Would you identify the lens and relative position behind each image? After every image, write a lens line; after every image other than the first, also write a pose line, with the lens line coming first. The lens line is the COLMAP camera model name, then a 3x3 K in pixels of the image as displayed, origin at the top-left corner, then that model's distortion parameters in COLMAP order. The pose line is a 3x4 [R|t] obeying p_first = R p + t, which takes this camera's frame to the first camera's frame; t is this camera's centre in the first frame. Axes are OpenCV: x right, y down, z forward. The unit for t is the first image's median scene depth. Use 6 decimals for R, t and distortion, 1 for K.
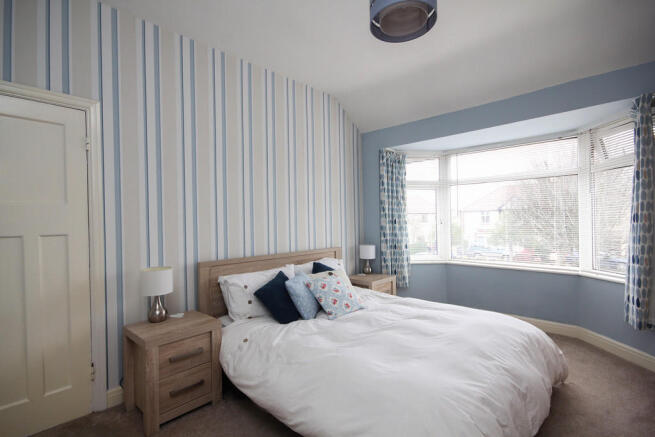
lens RADIAL K [[313.0, 0, 327.5], [0, 313.0, 218.5], [0, 0, 1]] dist [-0.014400, 0.000273]
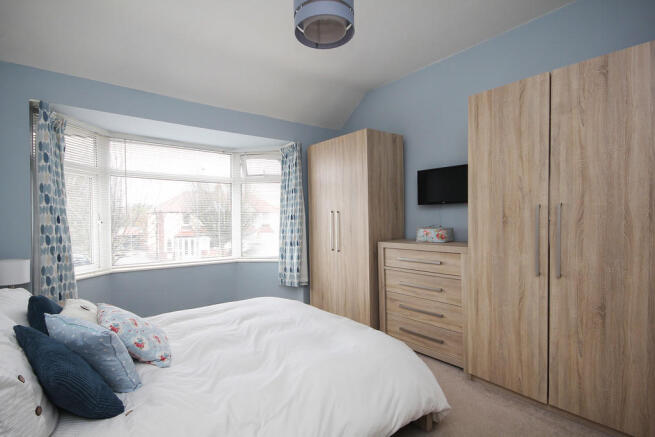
lens RADIAL K [[322.8, 0, 327.5], [0, 322.8, 218.5], [0, 0, 1]] dist [-0.002547, -0.000599]
pose [[0.147640, 0.015461, 0.988920, -0.421682], [-0.005855, 0.999874, -0.014758, 0.016946], [-0.989024, -0.003612, 0.147712, 0.397995]]
